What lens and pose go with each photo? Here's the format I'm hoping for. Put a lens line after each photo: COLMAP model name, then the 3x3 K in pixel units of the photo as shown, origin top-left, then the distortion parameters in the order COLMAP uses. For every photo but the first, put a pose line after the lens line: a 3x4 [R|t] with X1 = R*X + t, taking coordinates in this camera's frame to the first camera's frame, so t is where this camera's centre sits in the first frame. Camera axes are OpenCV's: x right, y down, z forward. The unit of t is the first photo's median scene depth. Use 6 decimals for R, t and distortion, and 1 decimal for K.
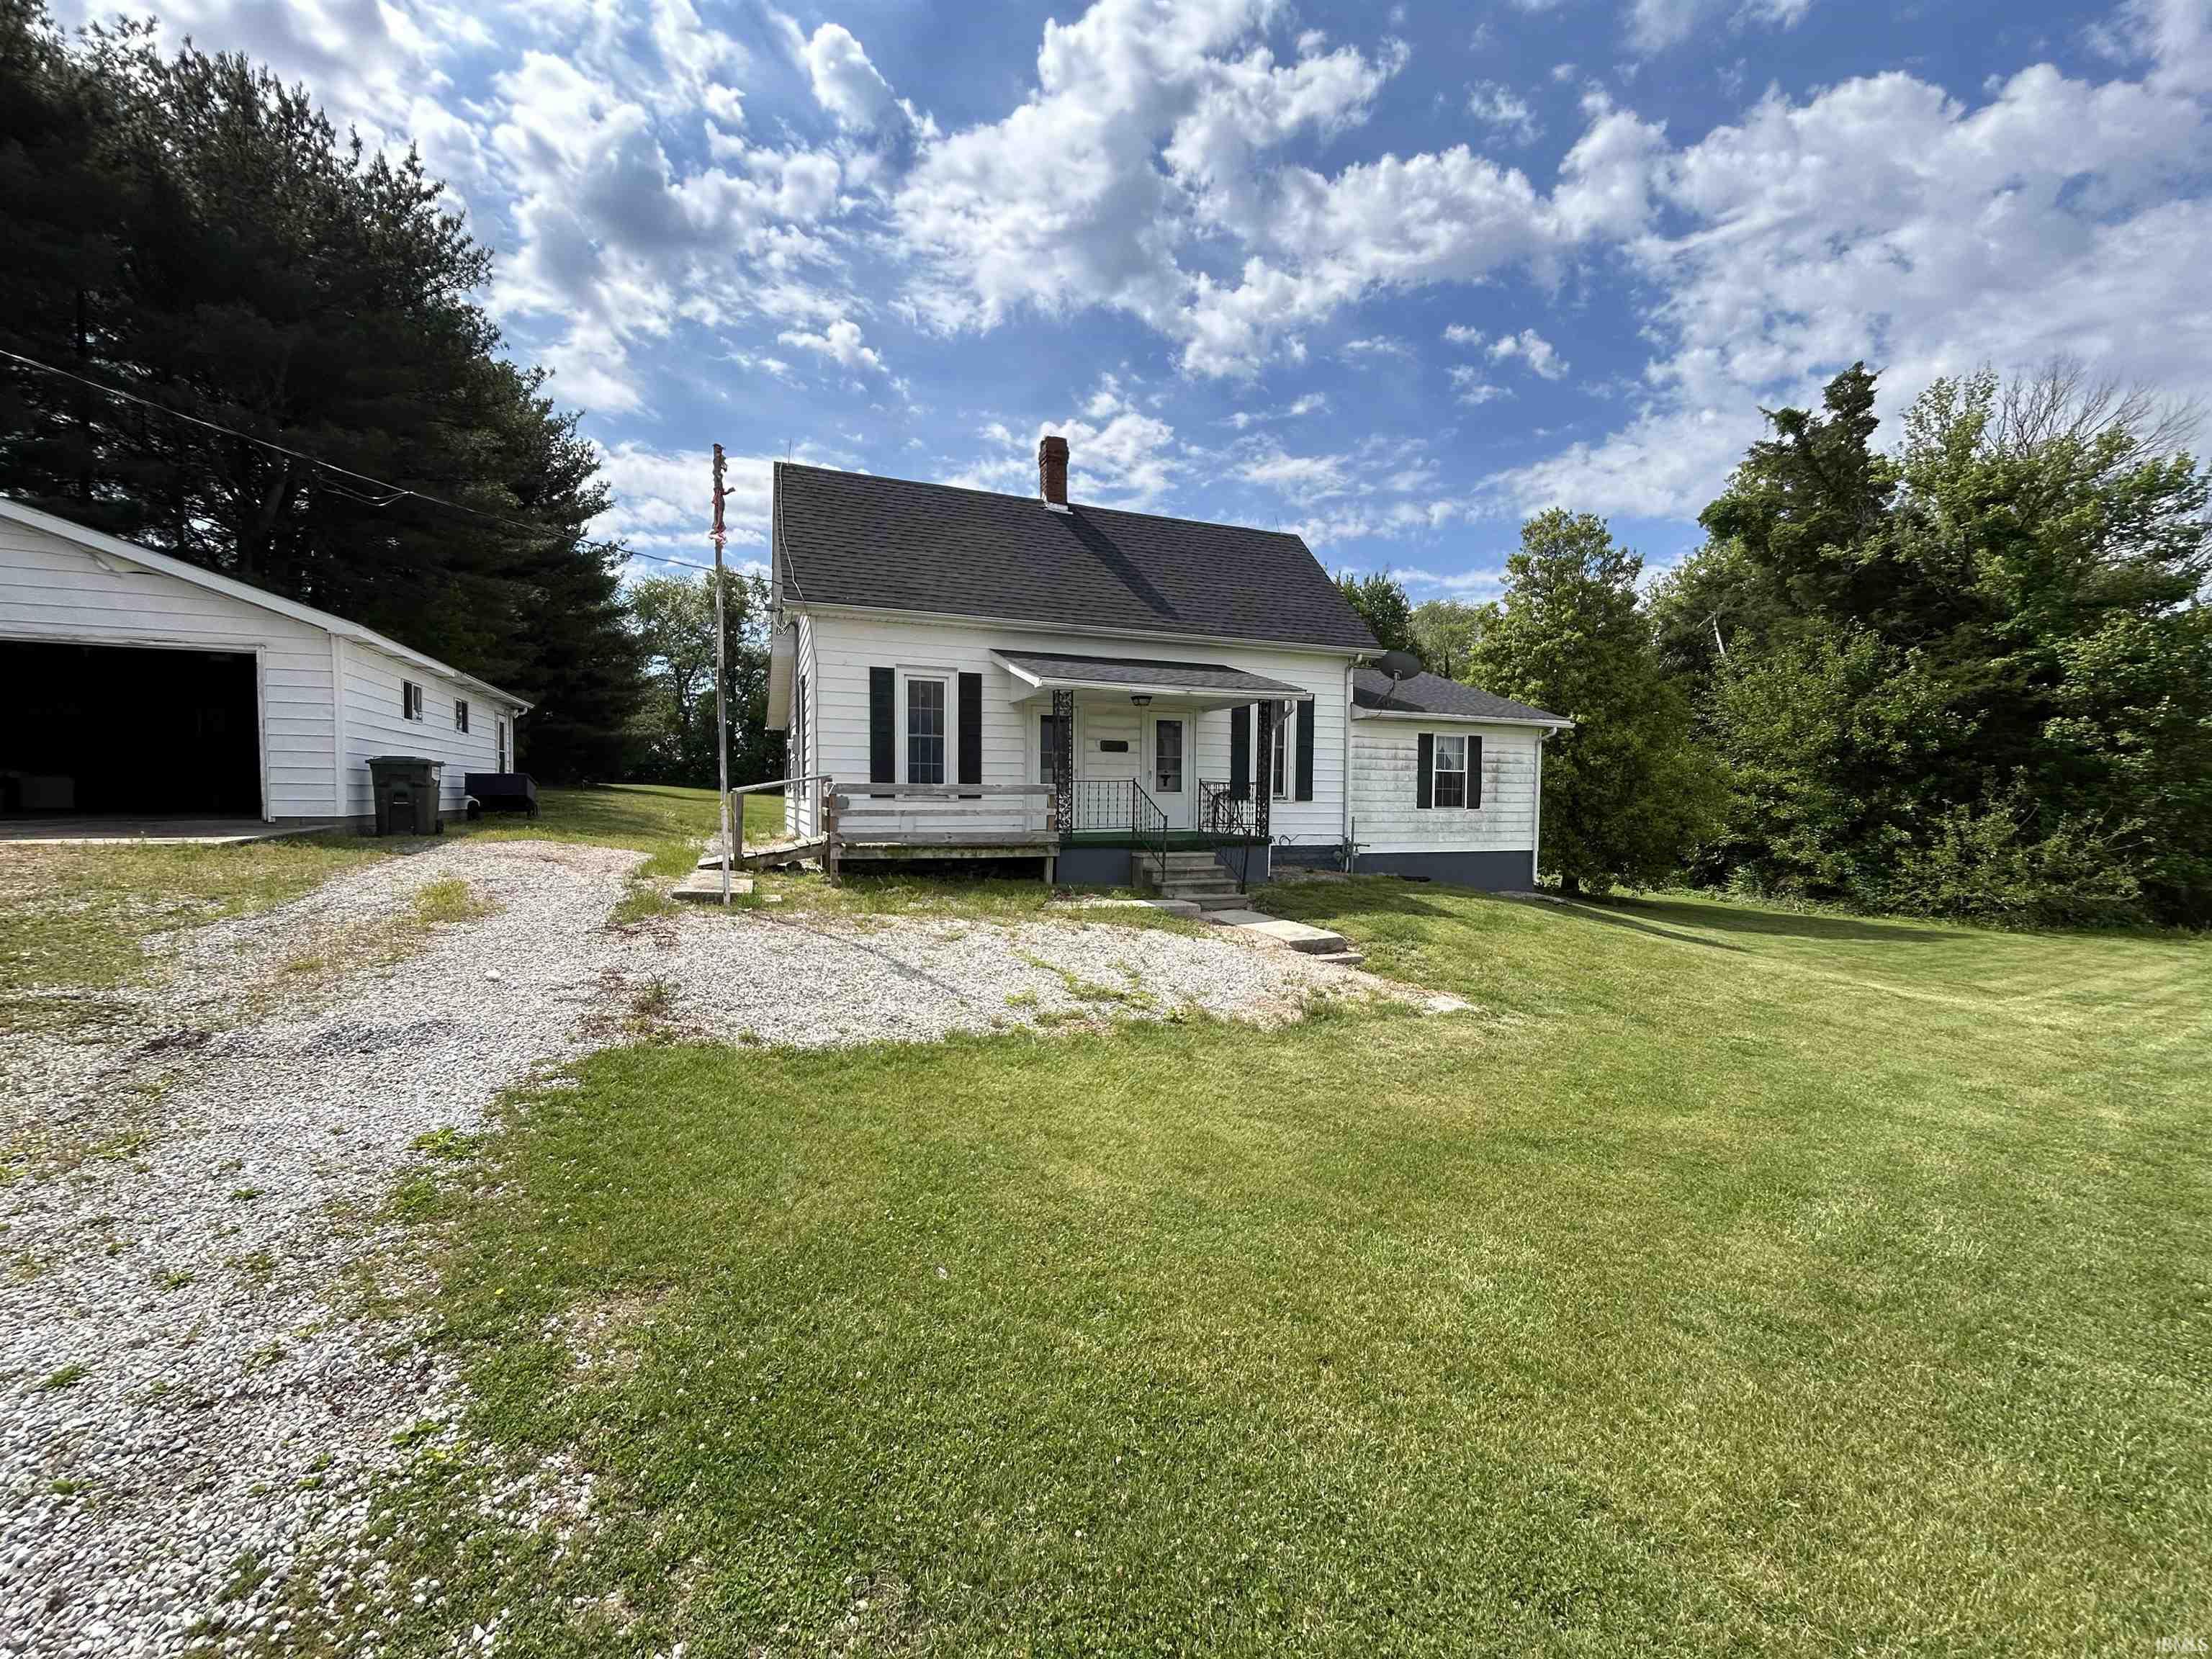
lens RADIAL K [[900.3, 0, 1114.5], [0, 900.3, 821.3], [0, 0, 1]] dist [-0.001217, 0.000715]
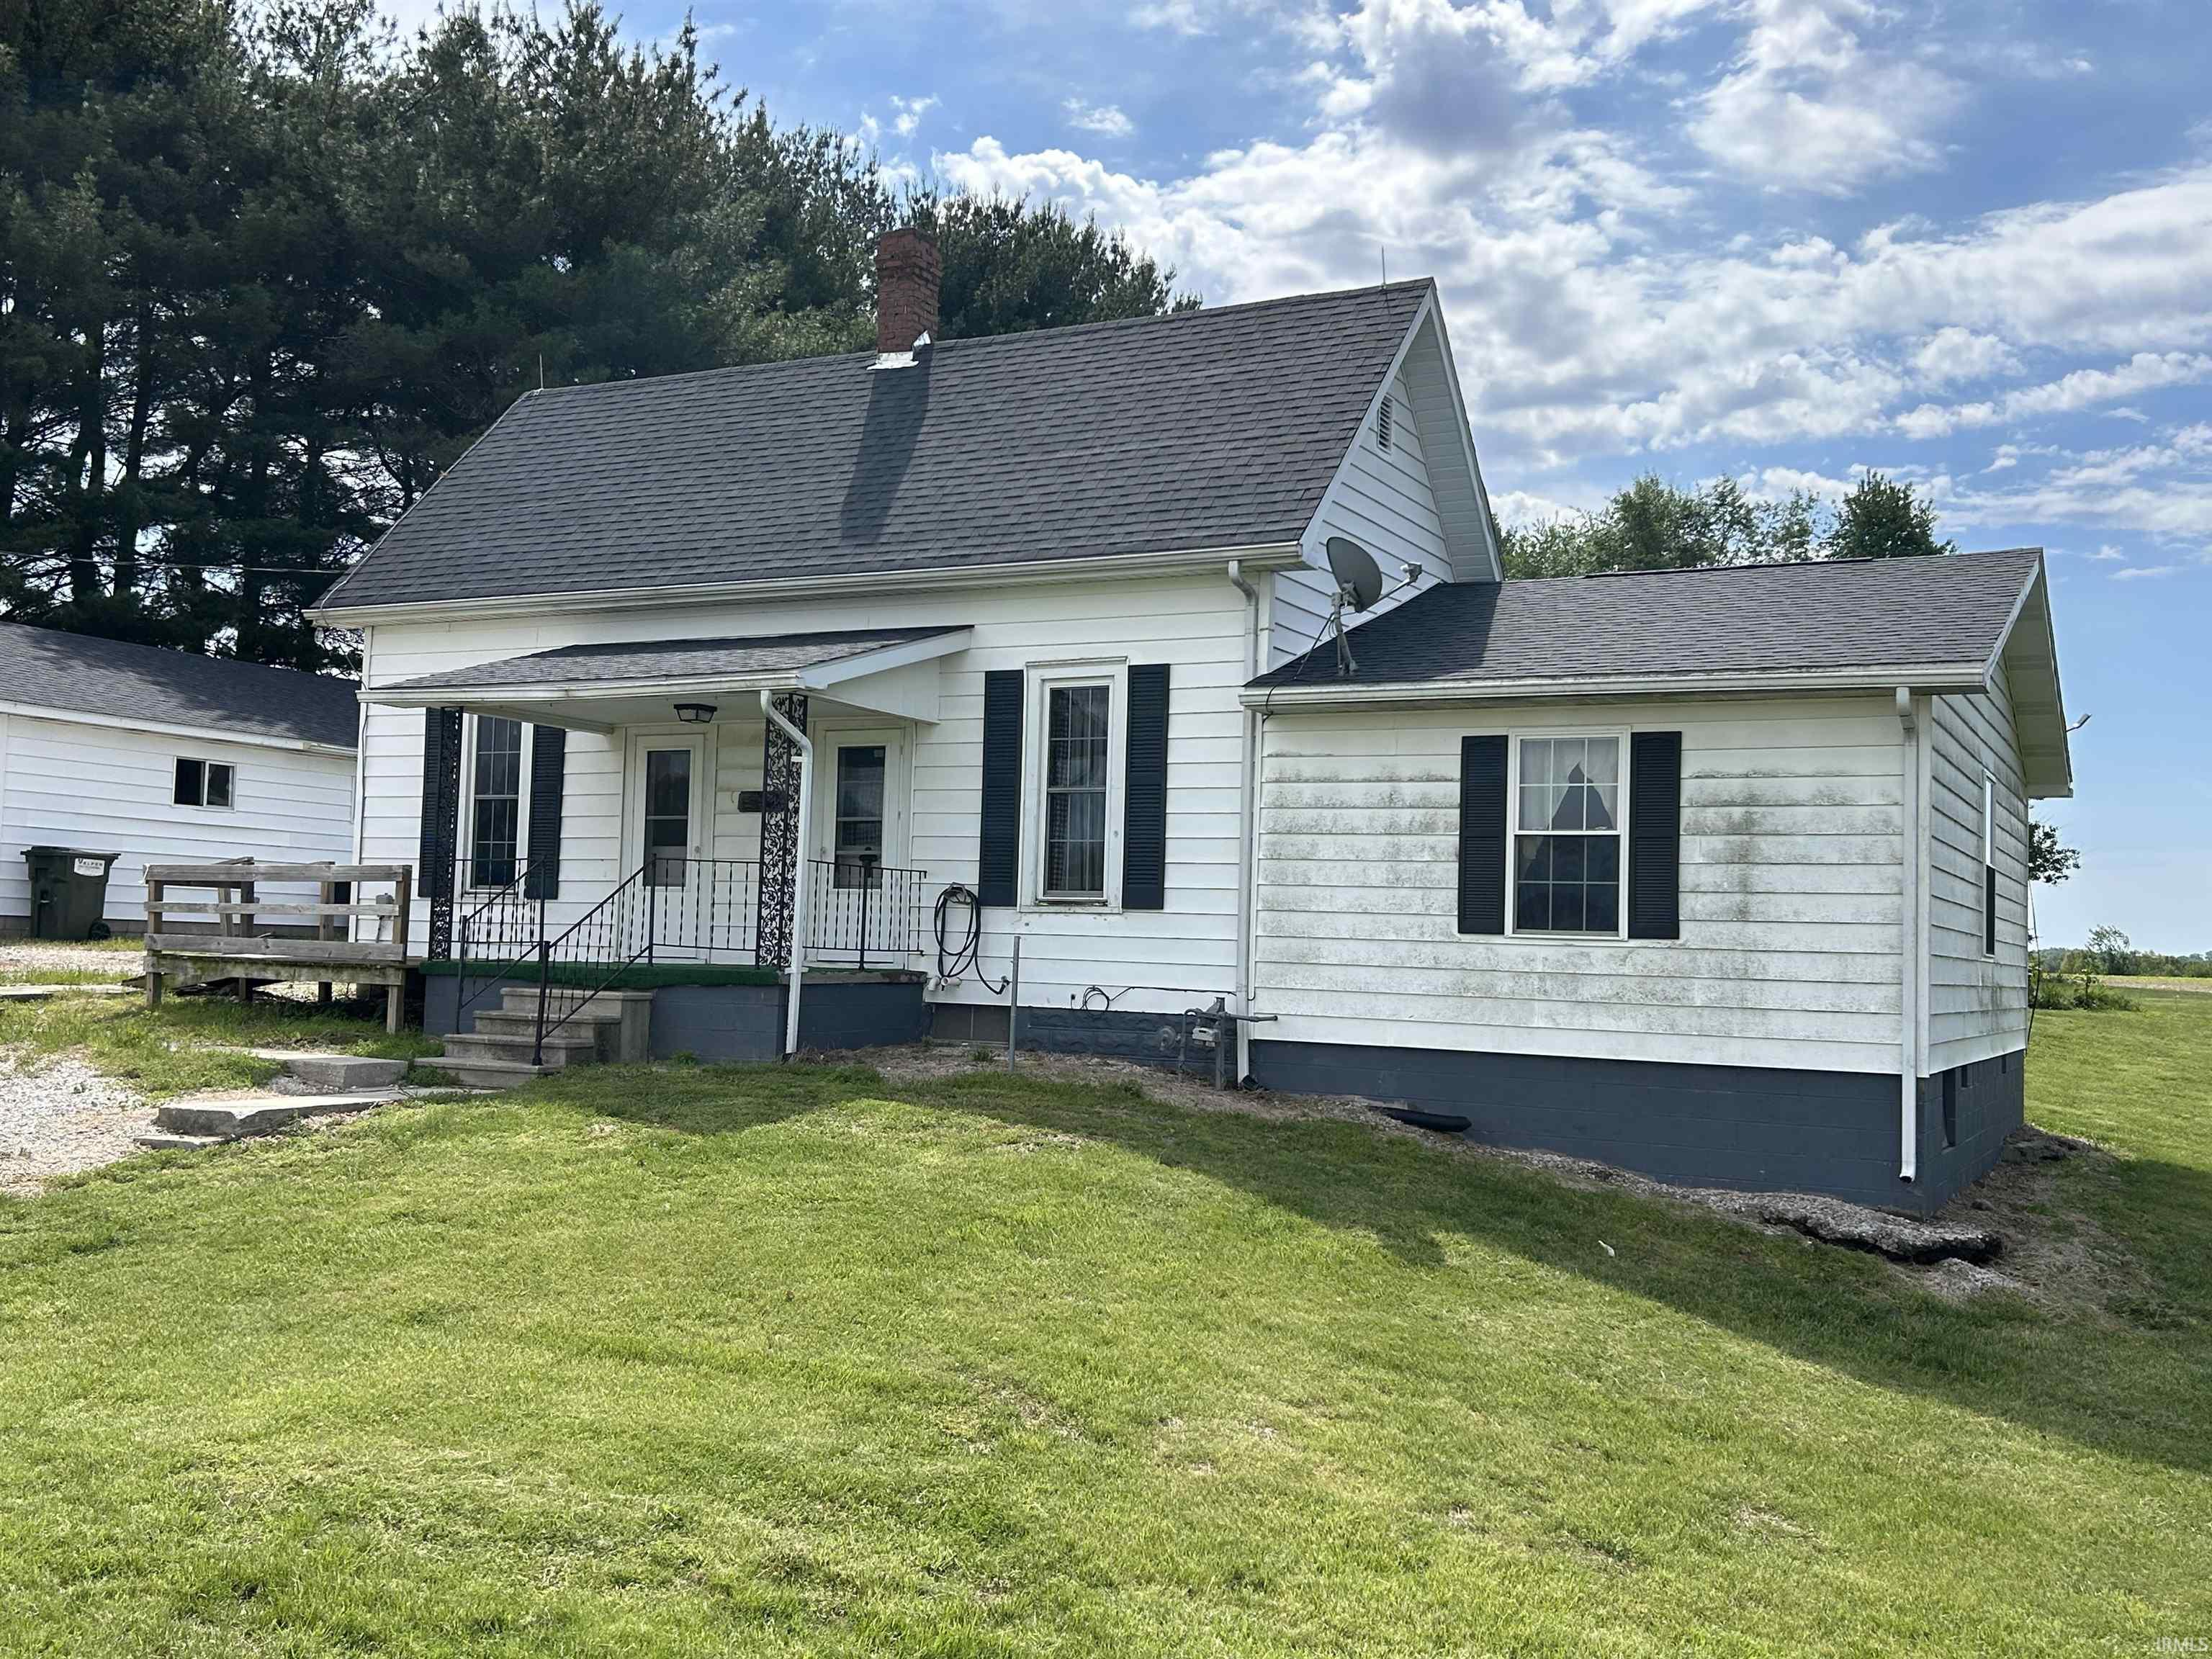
lens RADIAL K [[2105.6, 0, 1105.3], [0, 2105.6, 823.2], [0, 0, 1]] dist [0.041183, 0.000000]
pose [[0.641362, -0.036485, -0.766370, 0.961208], [-0.044359, 0.995434, -0.084513, 0.022008], [0.765955, 0.088199, 0.636815, 0.329097]]
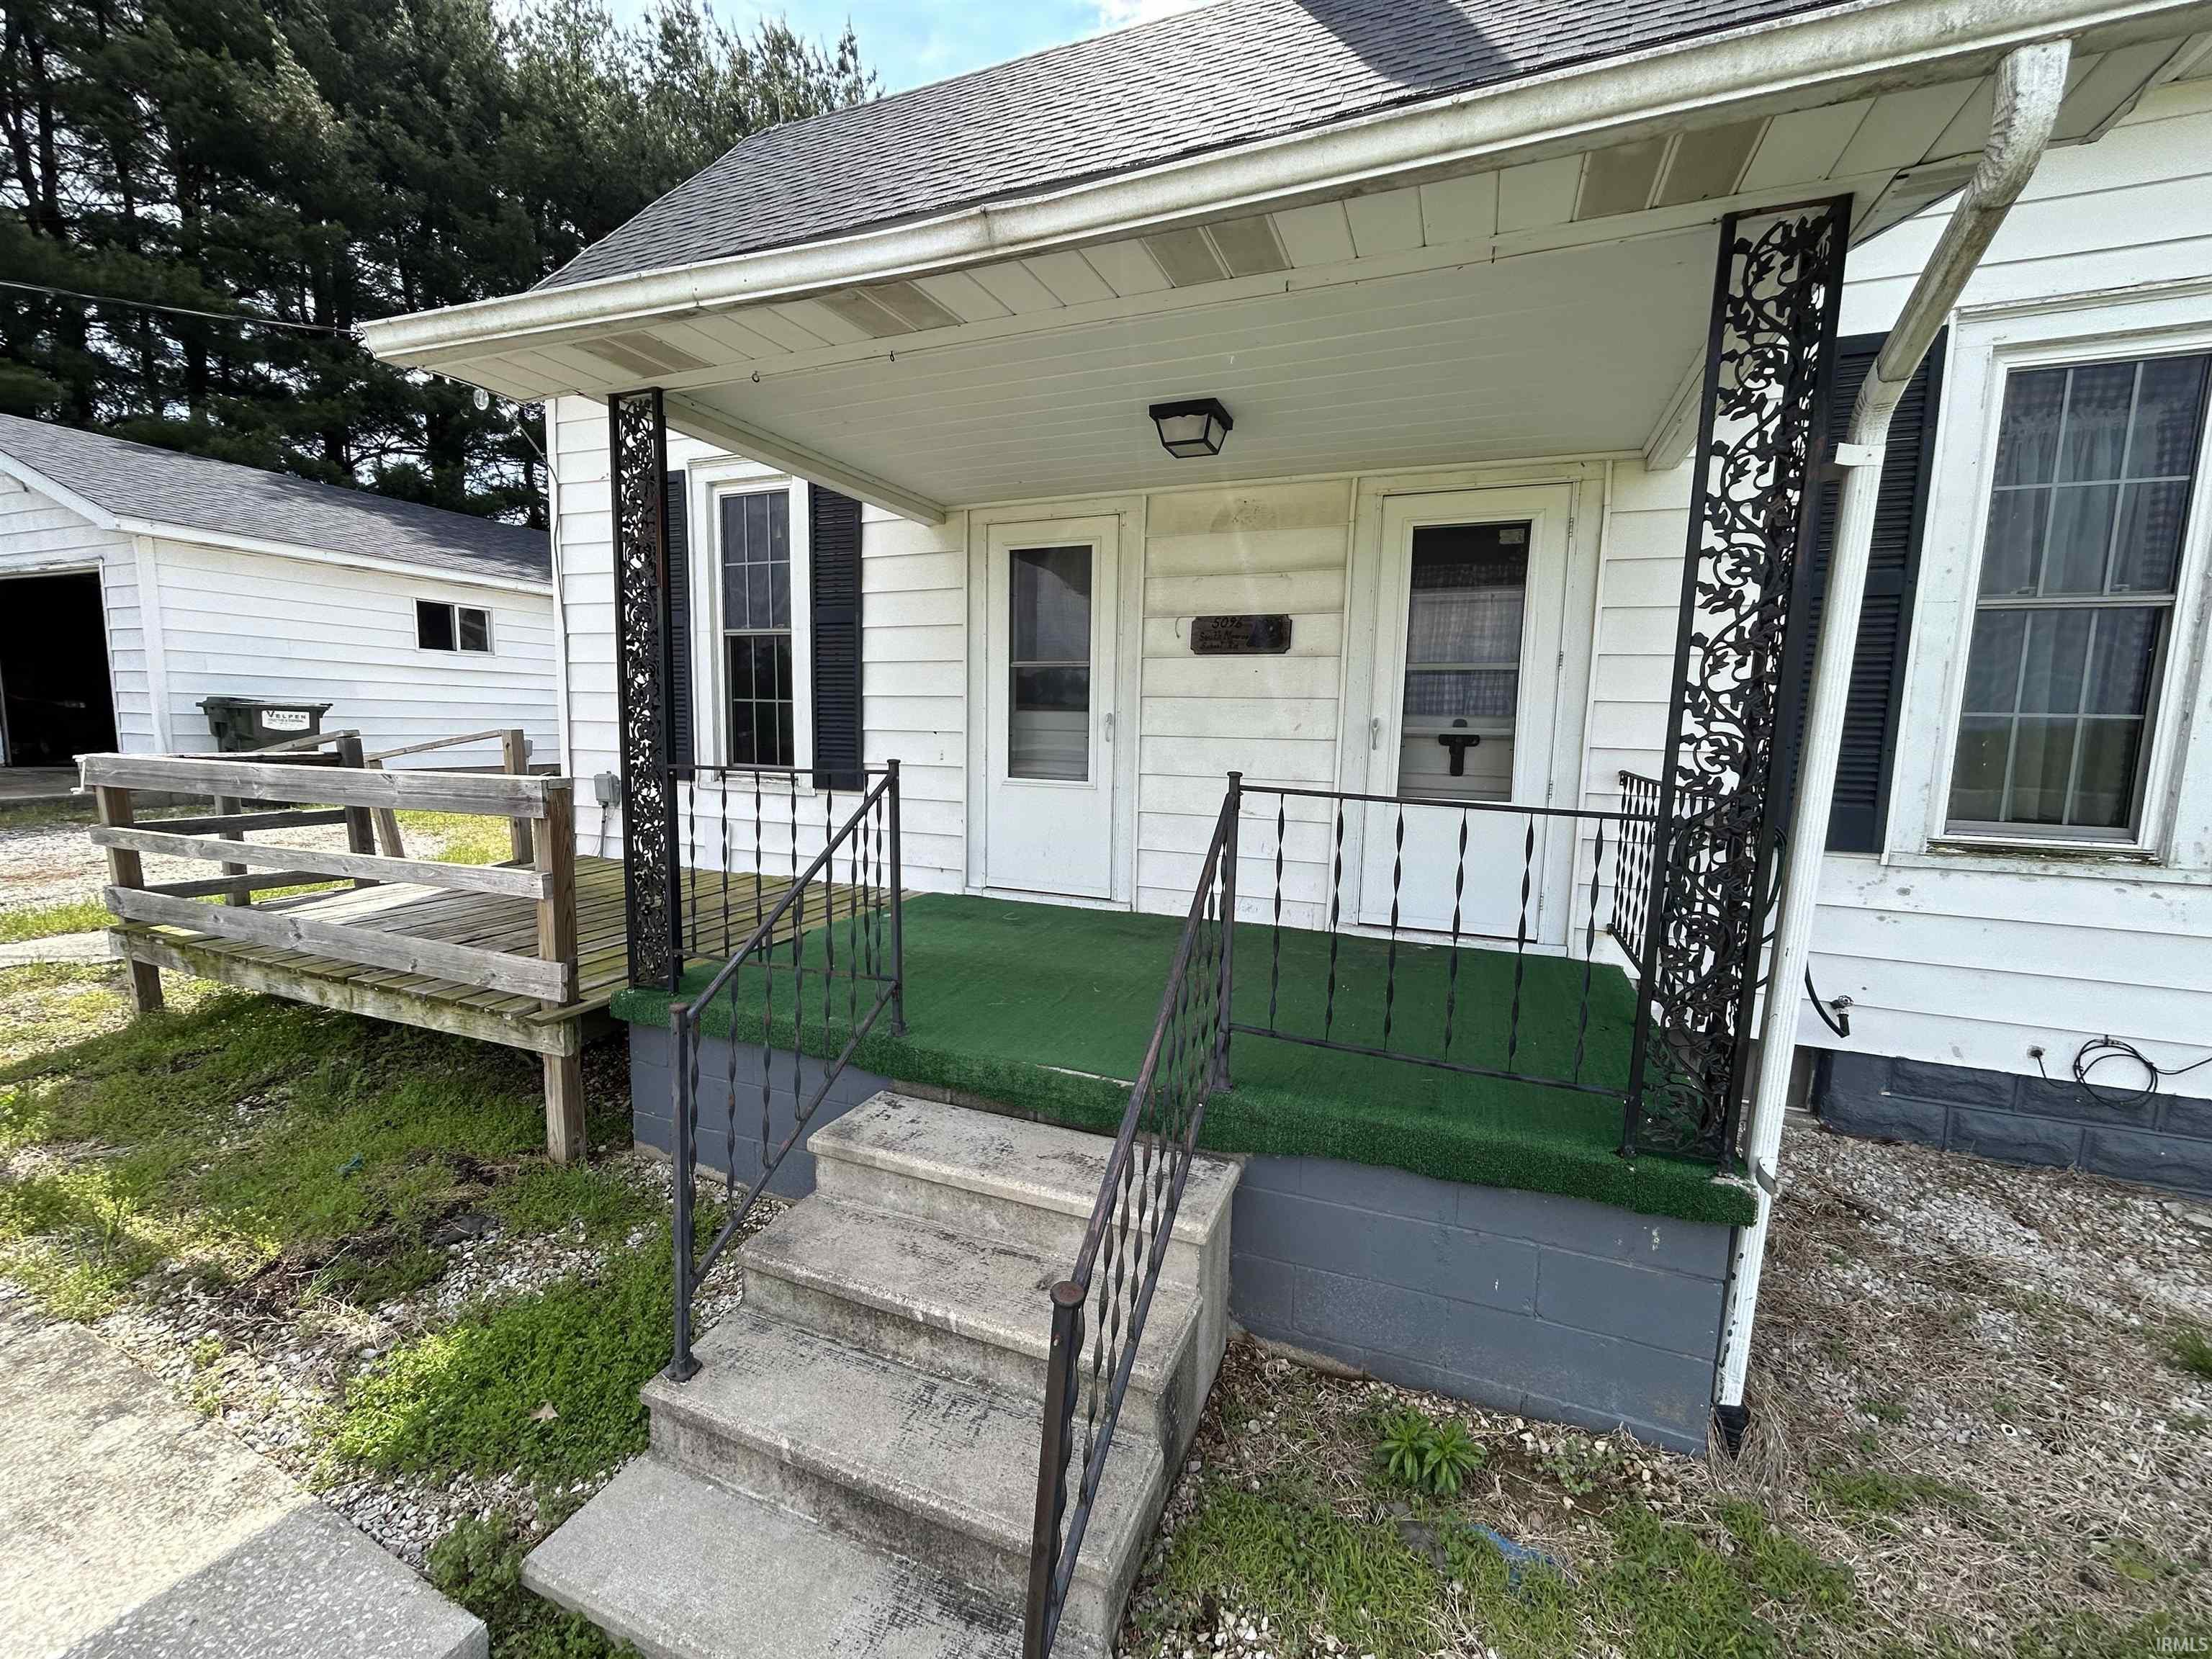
lens RADIAL K [[900.3, 0, 1103.8], [0, 900.3, 849.6], [0, 0, 1]] dist [-0.001217, 0.000715]
pose [[0.703551, 0.107970, -0.702395, 0.162131], [-0.037304, 0.992639, 0.115220, -0.041211], [0.709665, -0.054861, 0.702400, 0.676523]]
